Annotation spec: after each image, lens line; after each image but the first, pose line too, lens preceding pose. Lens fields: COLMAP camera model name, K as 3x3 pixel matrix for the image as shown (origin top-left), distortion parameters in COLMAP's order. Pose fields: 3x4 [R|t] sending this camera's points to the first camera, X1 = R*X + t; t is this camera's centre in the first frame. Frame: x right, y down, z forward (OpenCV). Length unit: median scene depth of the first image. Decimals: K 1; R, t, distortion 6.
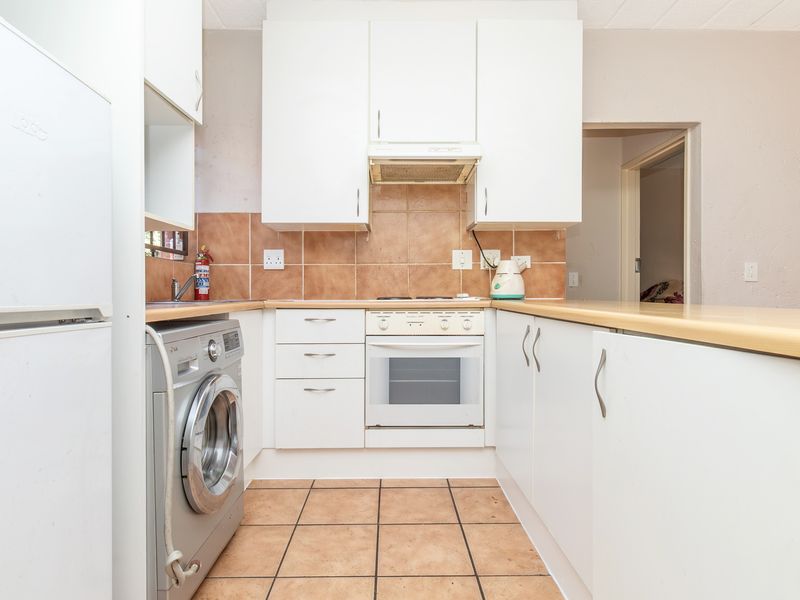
lens RADIAL K [[439.5, 0, 364.9], [0, 439.5, 302.1], [0, 0, 1]] dist [0.002438, 0.000361]
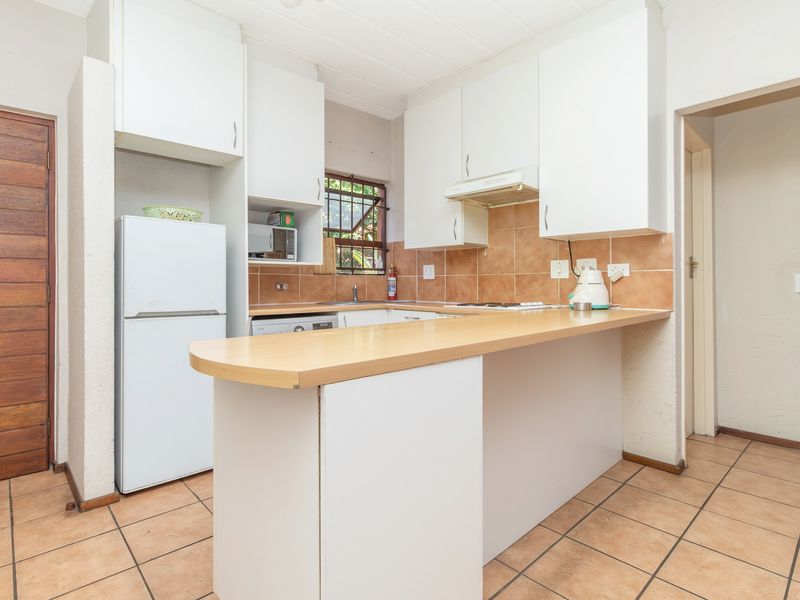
lens RADIAL K [[430.6, 0, 426.8], [0, 430.6, 289.9], [0, 0, 1]] dist [0.000430, 0.000853]
pose [[0.699404, 0.015147, -0.714566, 0.761442], [-0.015423, 0.999862, 0.006099, -0.049312], [0.714560, 0.006755, 0.699541, 0.047694]]
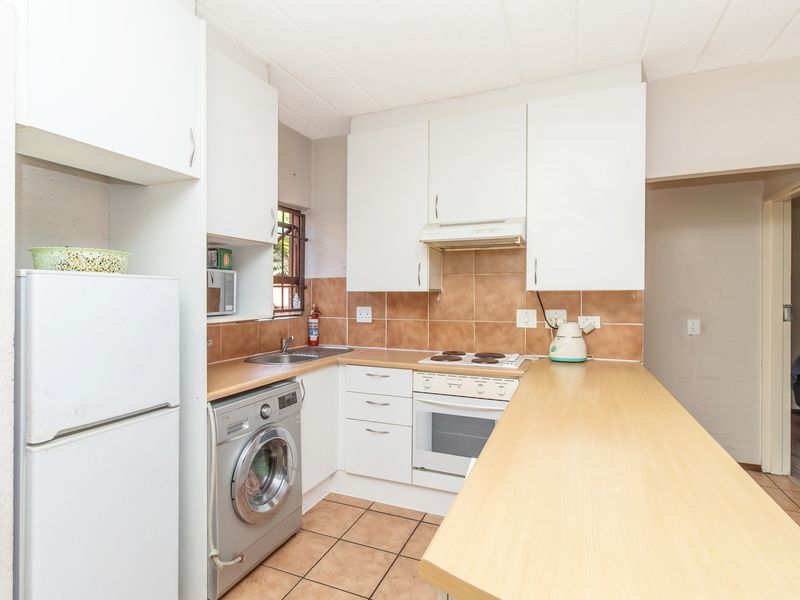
lens RADIAL K [[413.1, 0, 378.5], [0, 413.1, 294.9], [0, 0, 1]] dist [-0.001152, -0.000096]
pose [[0.917234, 0.010189, -0.398218, 0.299201], [-0.010114, 0.999946, 0.002289, -0.156904], [0.398220, 0.001928, 0.917288, -0.061268]]
